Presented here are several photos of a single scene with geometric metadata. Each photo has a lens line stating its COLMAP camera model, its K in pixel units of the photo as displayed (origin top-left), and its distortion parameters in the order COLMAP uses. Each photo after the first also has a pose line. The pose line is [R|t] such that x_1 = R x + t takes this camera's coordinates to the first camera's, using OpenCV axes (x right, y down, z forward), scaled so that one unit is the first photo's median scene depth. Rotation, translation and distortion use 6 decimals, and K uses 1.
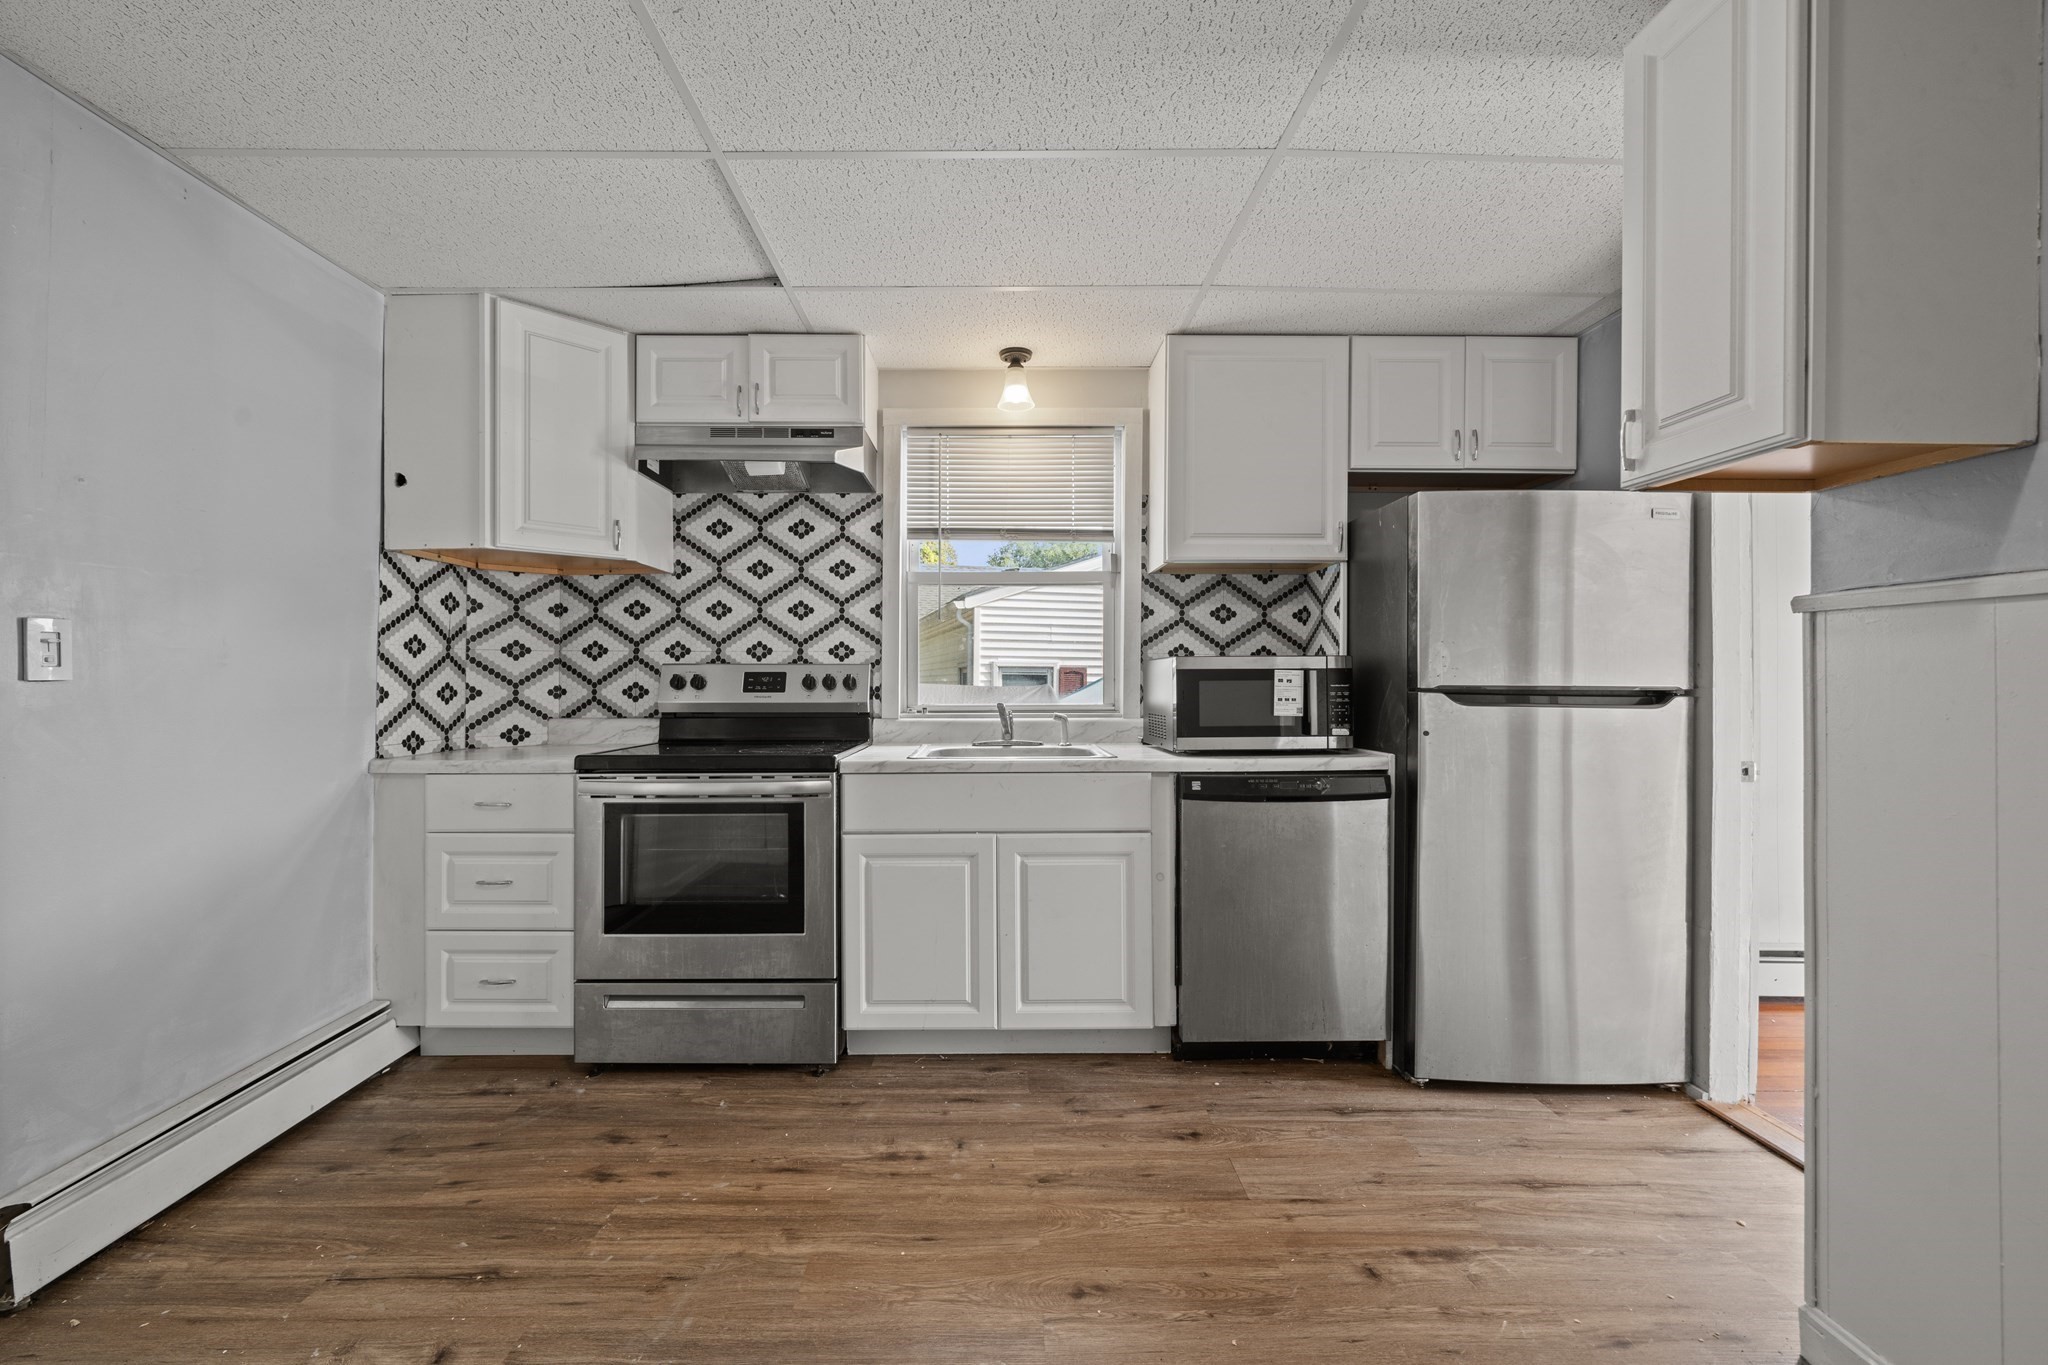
lens RADIAL K [[811.9, 0, 1007.3], [0, 811.9, 680.5], [0, 0, 1]] dist [0.002336, 0.000171]
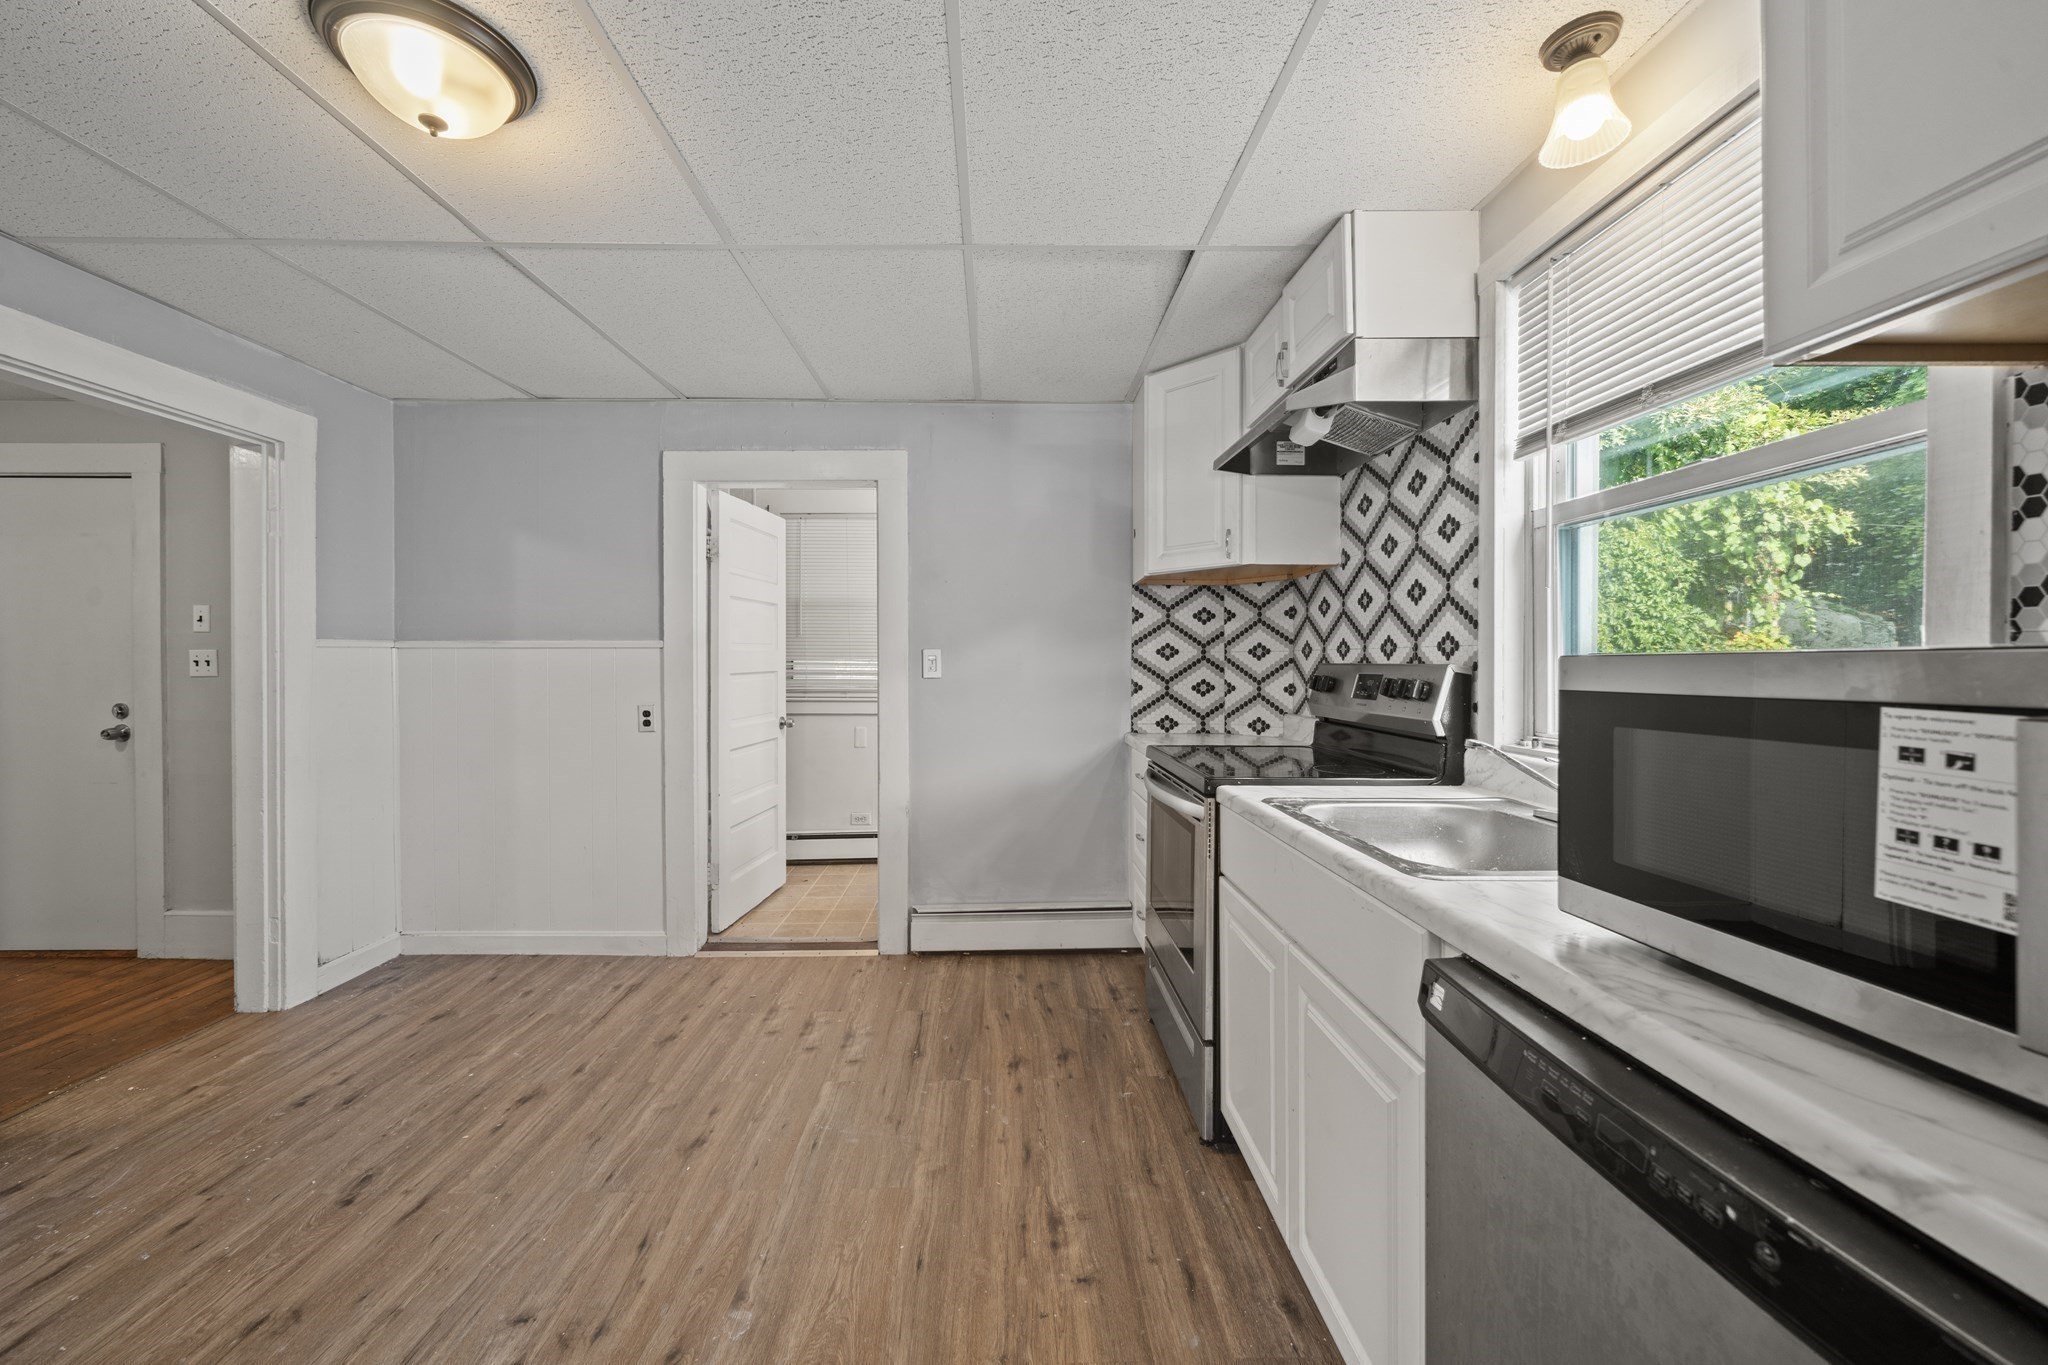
lens RADIAL K [[785.8, 0, 1012.3], [0, 785.8, 671.4], [0, 0, 1]] dist [-0.001565, 0.000062]
pose [[-0.002719, 0.012786, -0.999915, 0.565163], [0.000042, 0.999918, 0.012785, -0.026782], [0.999996, -0.000007, -0.002719, 0.749965]]
